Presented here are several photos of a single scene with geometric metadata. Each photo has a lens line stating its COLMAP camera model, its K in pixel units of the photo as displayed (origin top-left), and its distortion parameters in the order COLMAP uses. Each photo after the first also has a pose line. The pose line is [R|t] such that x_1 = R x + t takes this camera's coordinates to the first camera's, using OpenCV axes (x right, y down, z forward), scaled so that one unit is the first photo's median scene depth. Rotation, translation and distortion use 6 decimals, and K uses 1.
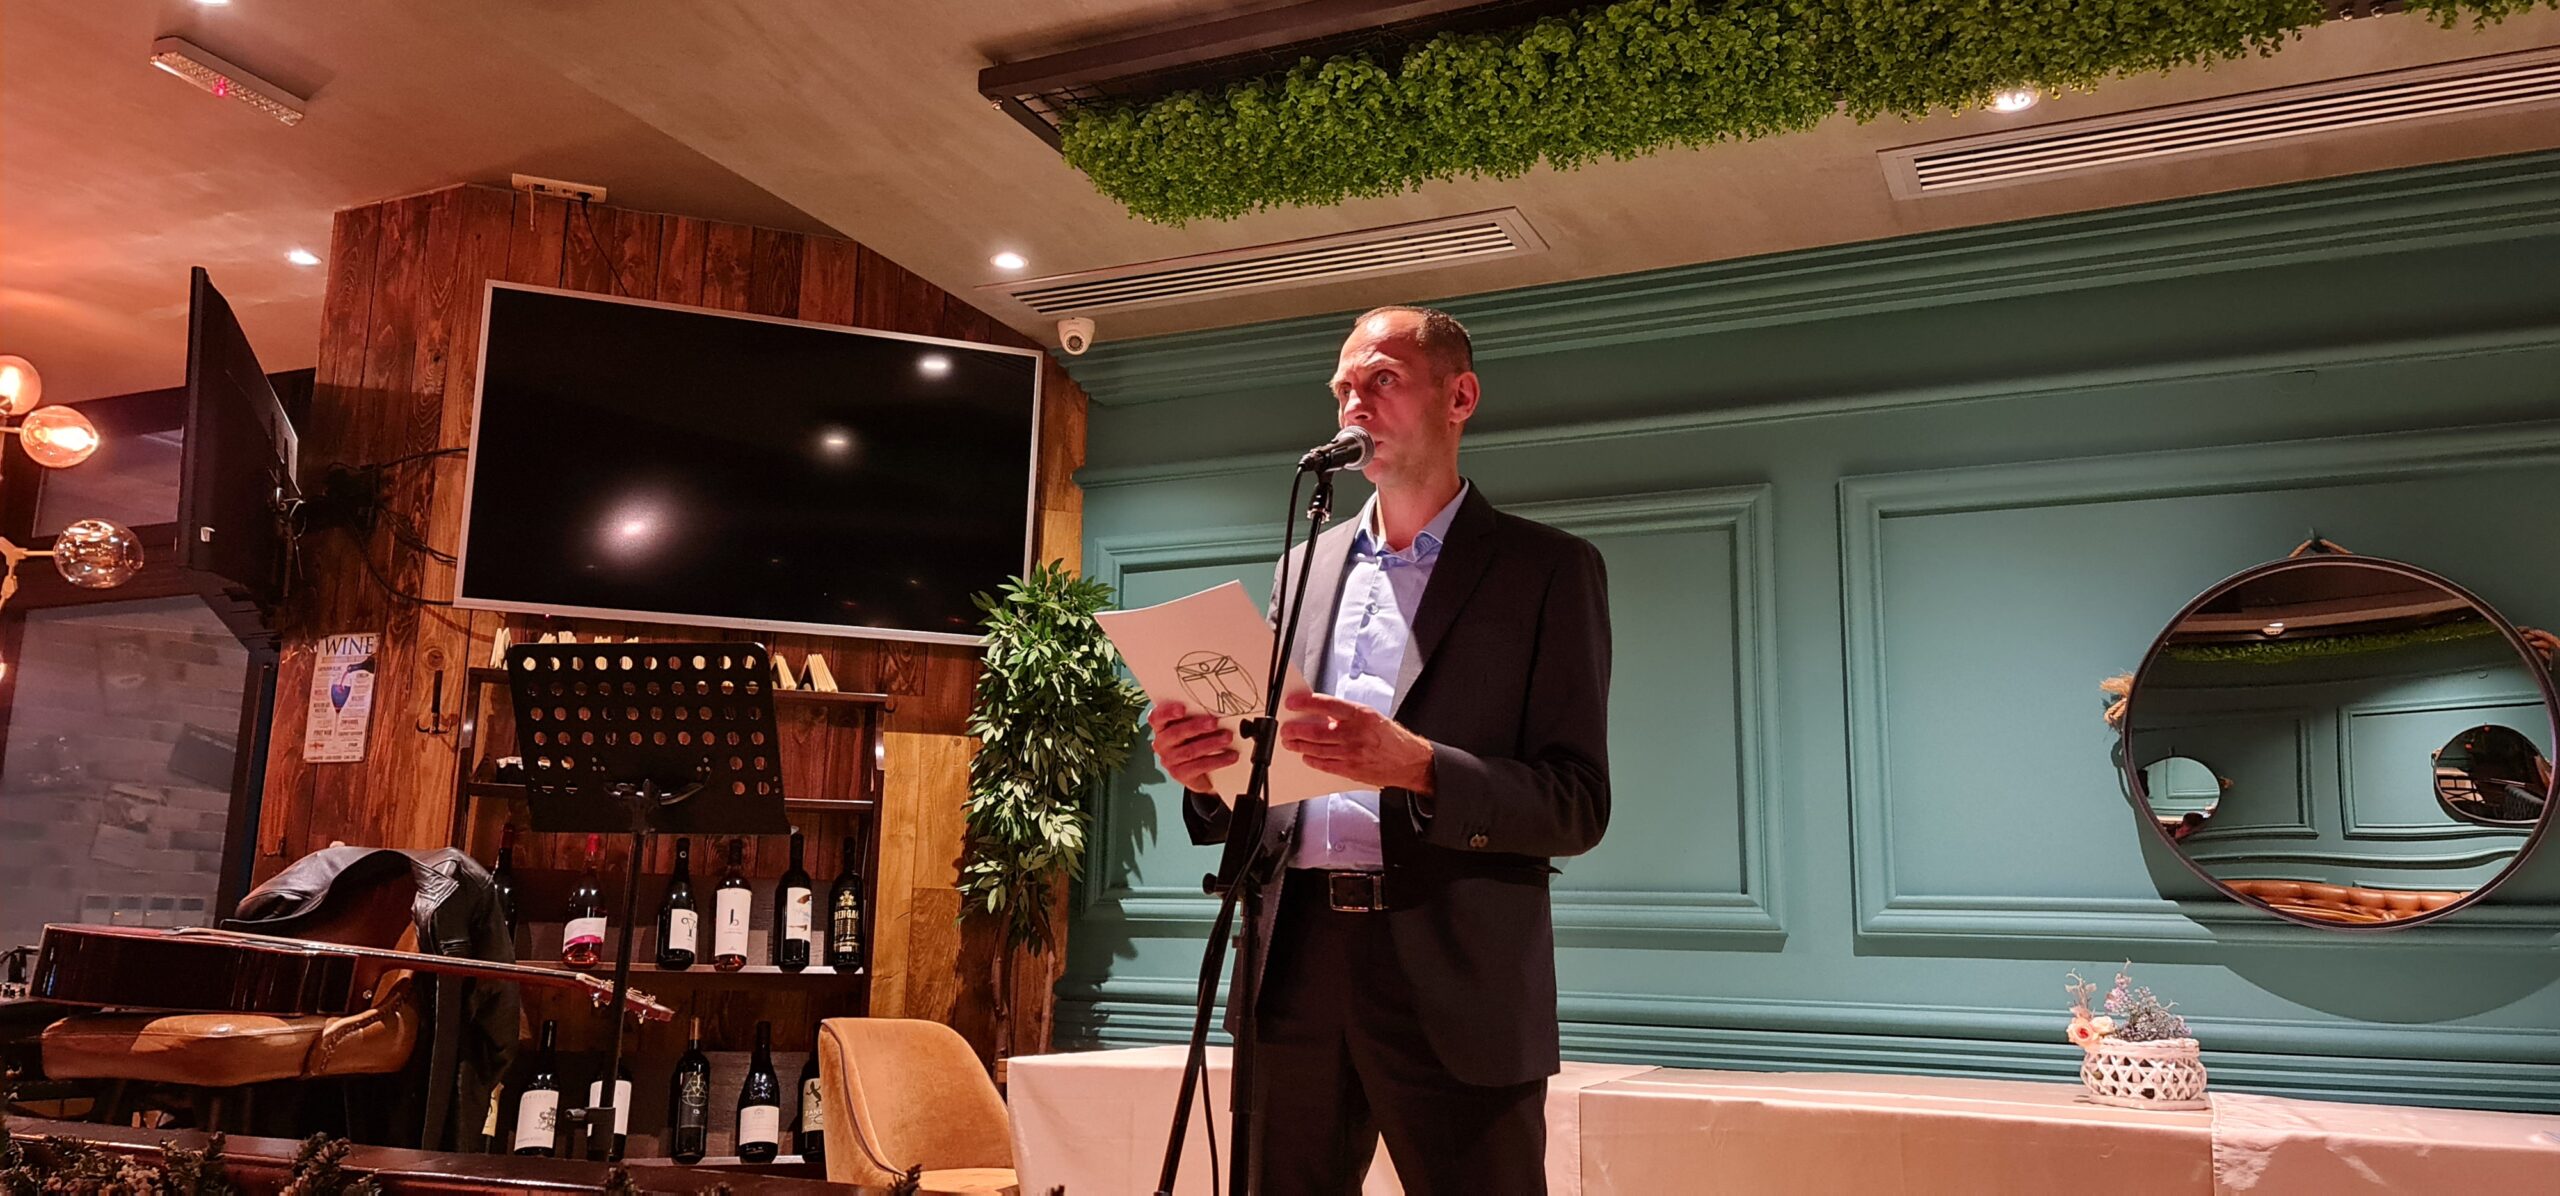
lens RADIAL K [[1860.1, 0, 1266.5], [0, 1860.1, 584.2], [0, 0, 1]] dist [0.068420, -0.028431]
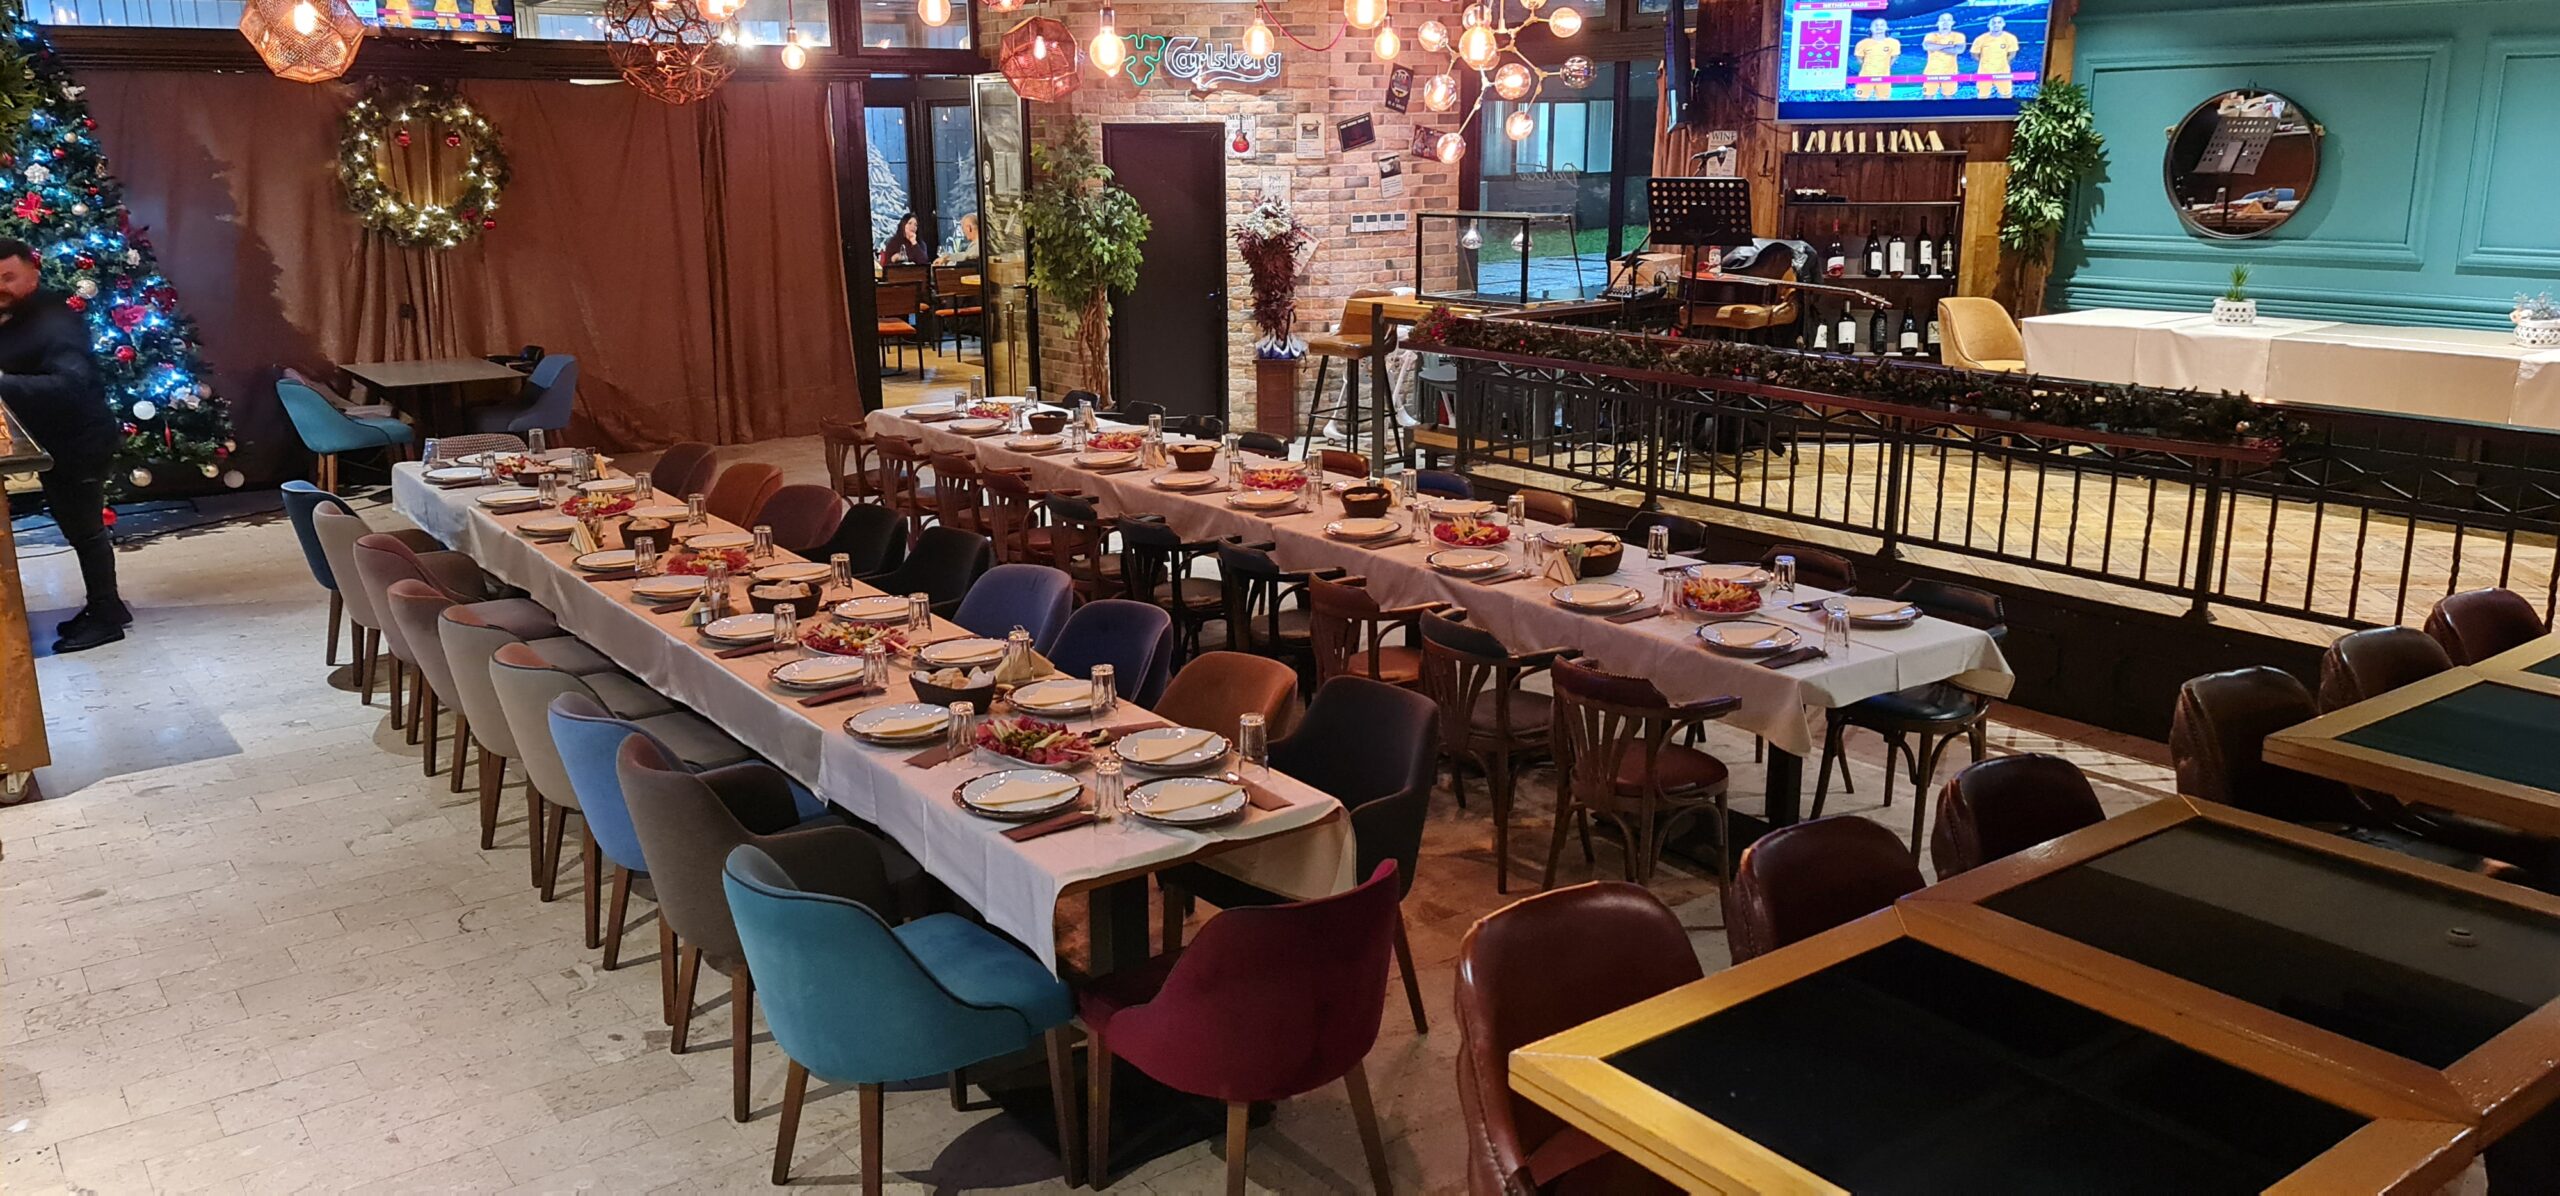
lens RADIAL K [[1860.1, 0, 1252.5], [0, 1860.1, 587.4], [0, 0, 1]] dist [0.068420, -0.028431]
pose [[0.877984, 0.083706, -0.471315, 0.158570], [0.123663, 0.911509, 0.392248, -0.494413], [0.462441, -0.402672, 0.789939, -1.485949]]
